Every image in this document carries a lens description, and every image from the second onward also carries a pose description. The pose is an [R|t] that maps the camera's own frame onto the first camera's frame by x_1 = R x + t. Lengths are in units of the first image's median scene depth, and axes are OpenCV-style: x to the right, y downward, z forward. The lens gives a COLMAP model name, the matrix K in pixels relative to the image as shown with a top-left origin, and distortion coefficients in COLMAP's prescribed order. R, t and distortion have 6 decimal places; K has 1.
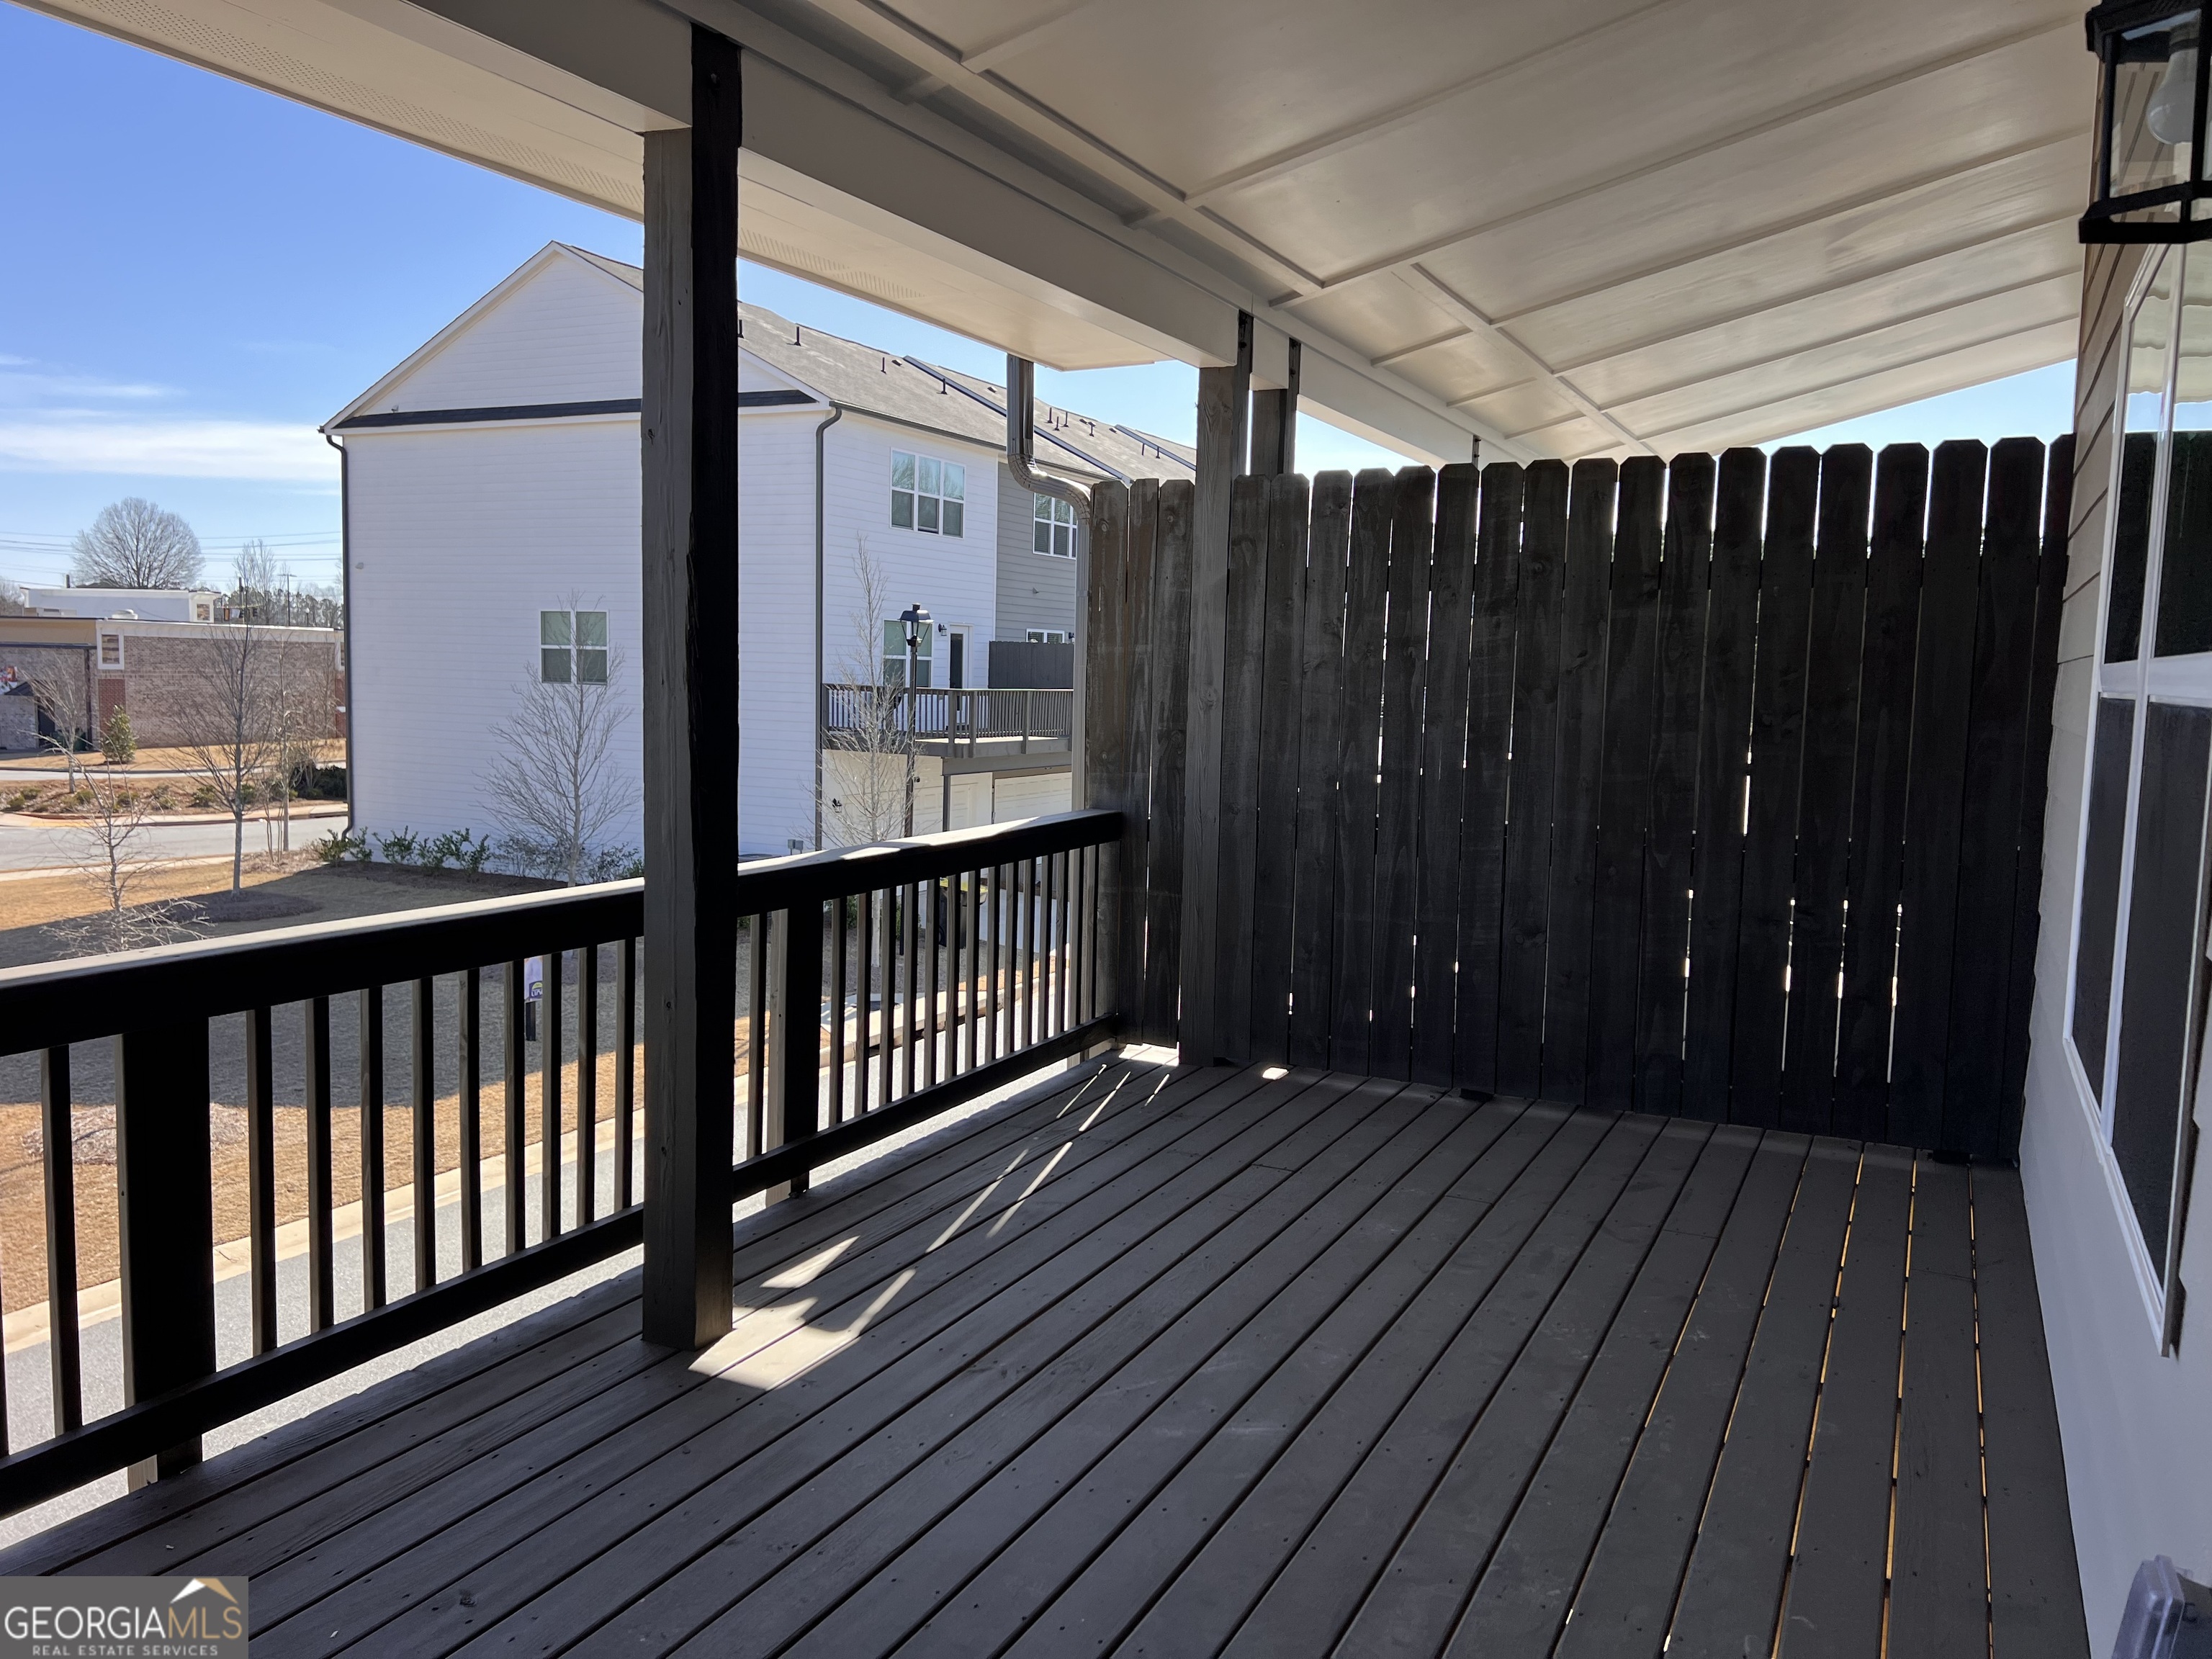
lens RADIAL K [[1663.2, 0, 1097.3], [0, 1663.2, 841.1], [0, 0, 1]] dist [0.046701, -0.037217]
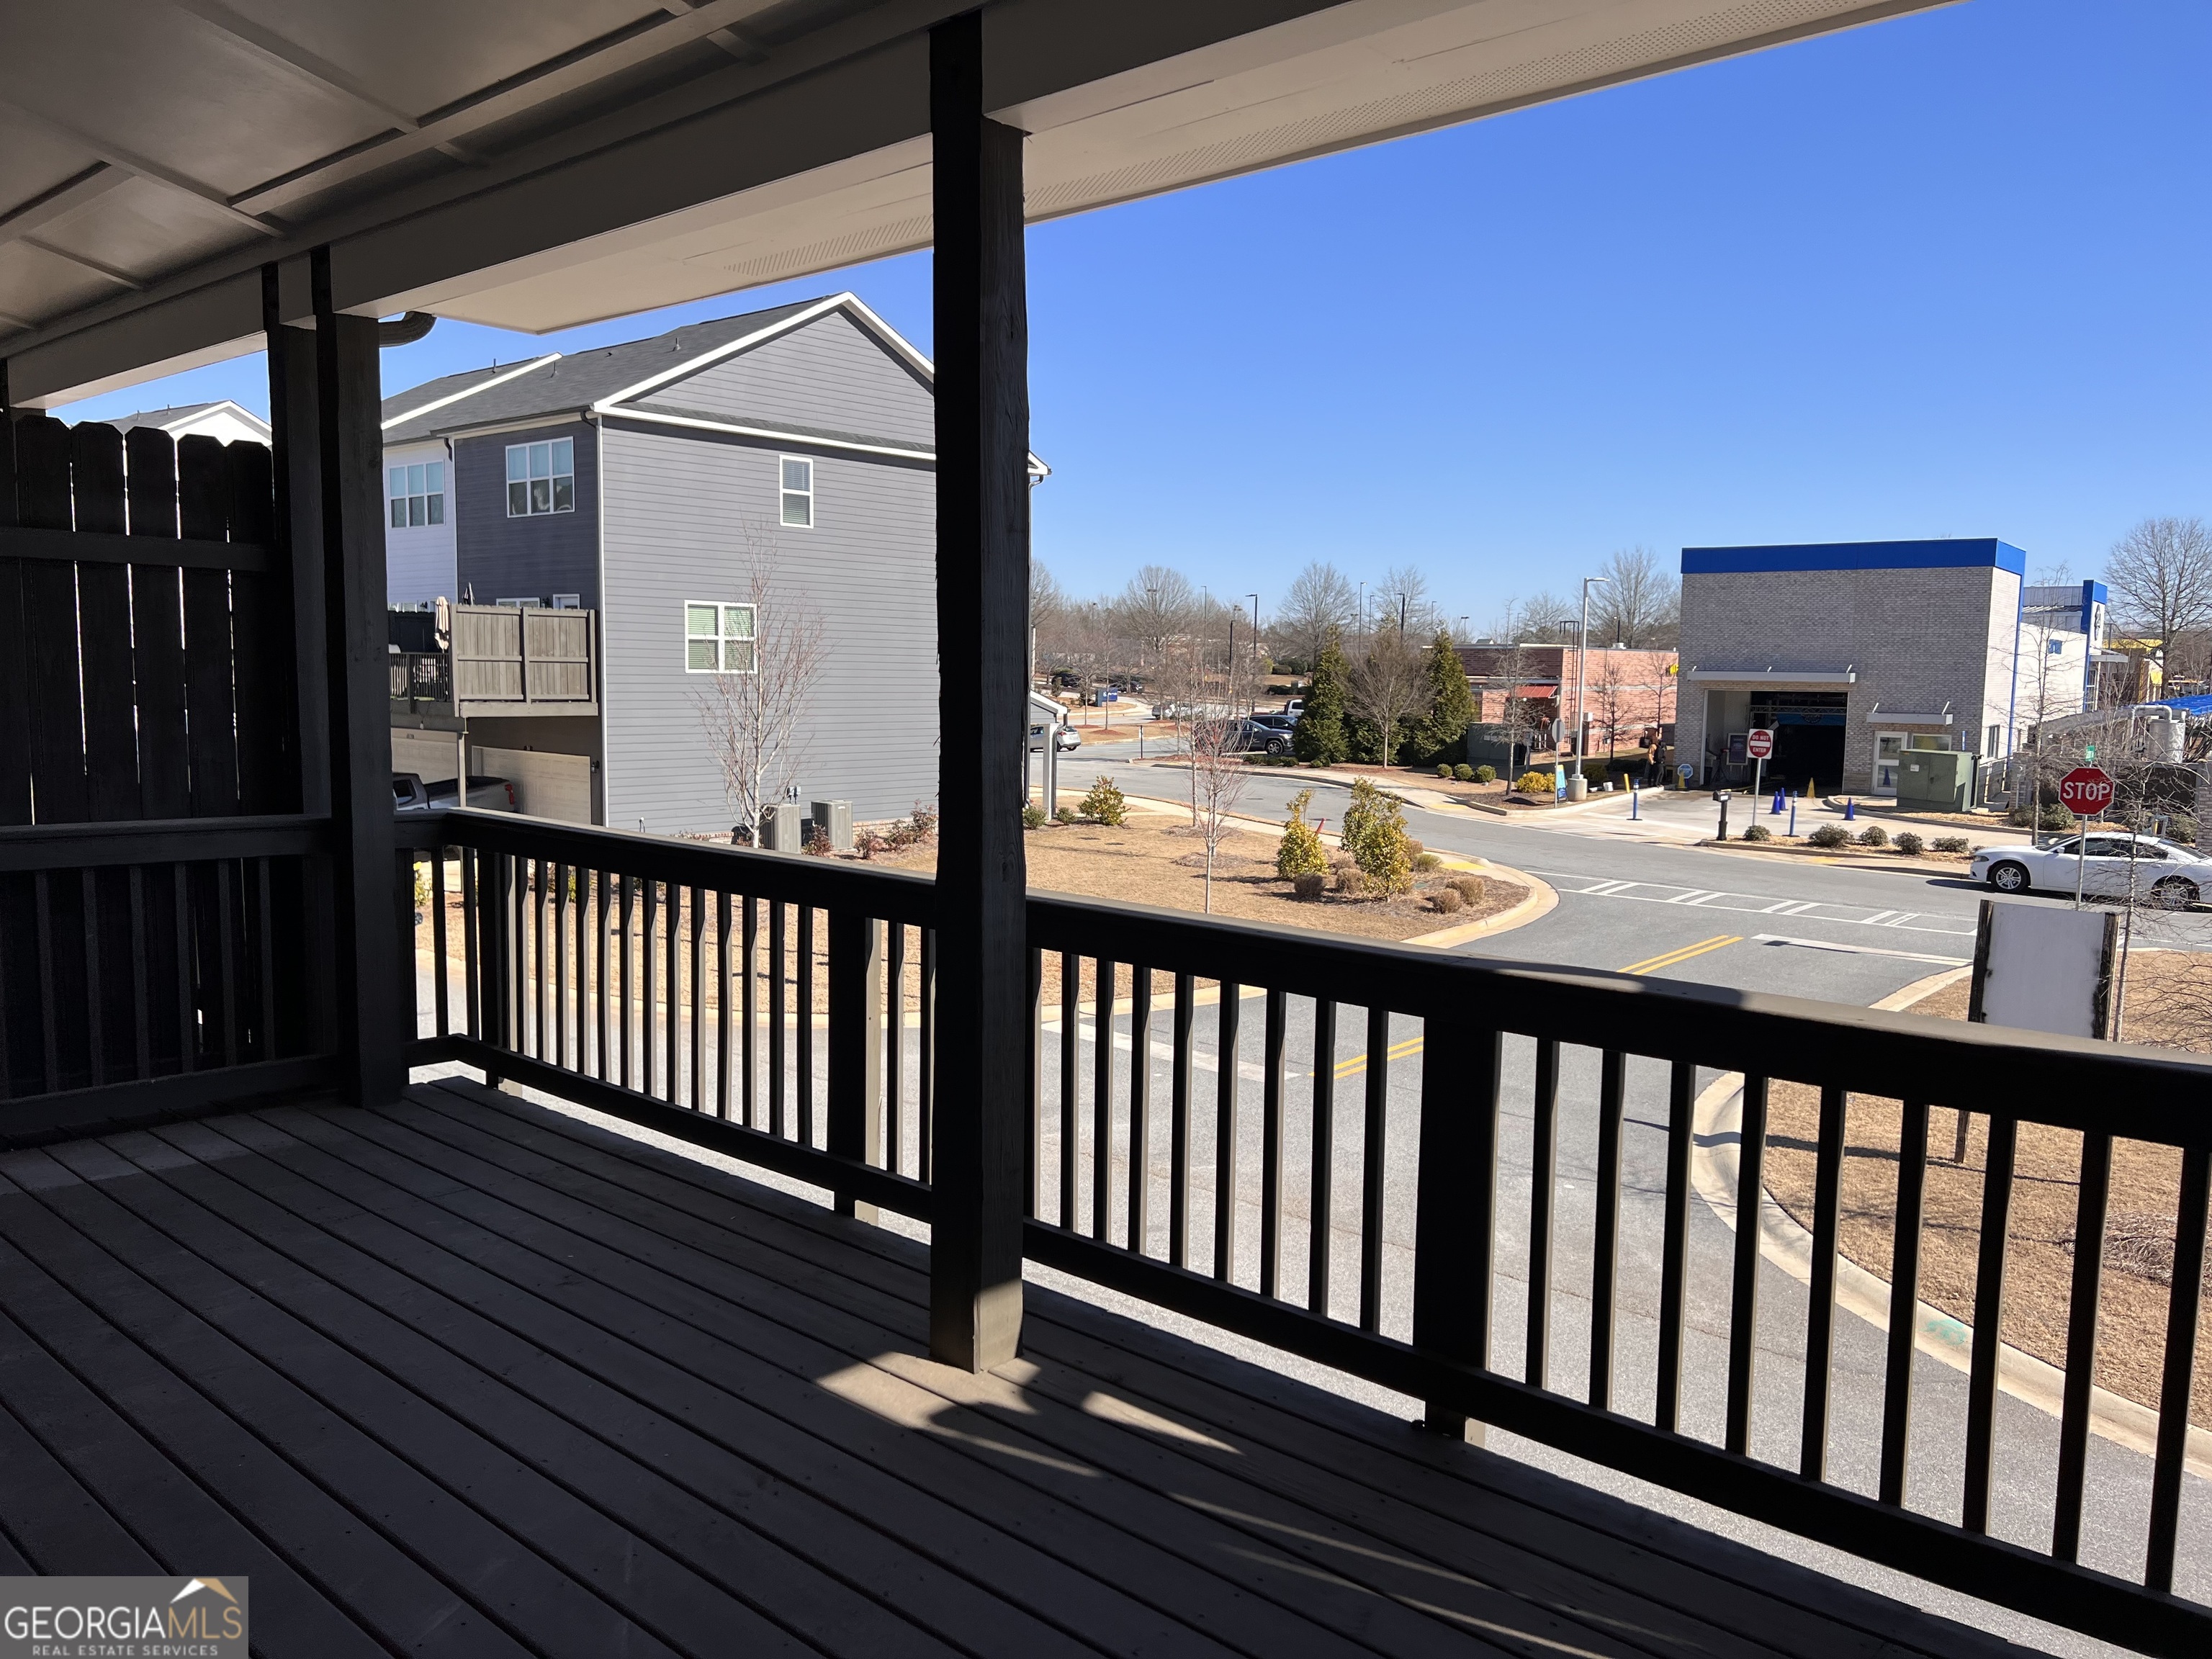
lens RADIAL K [[1663.2, 0, 1097.3], [0, 1663.2, 841.1], [0, 0, 1]] dist [0.046701, -0.037217]
pose [[-0.267622, 0.080414, -0.960162, 0.643086], [-0.121103, 0.985802, 0.116315, -0.122758], [0.955883, 0.147407, -0.254084, 1.249910]]
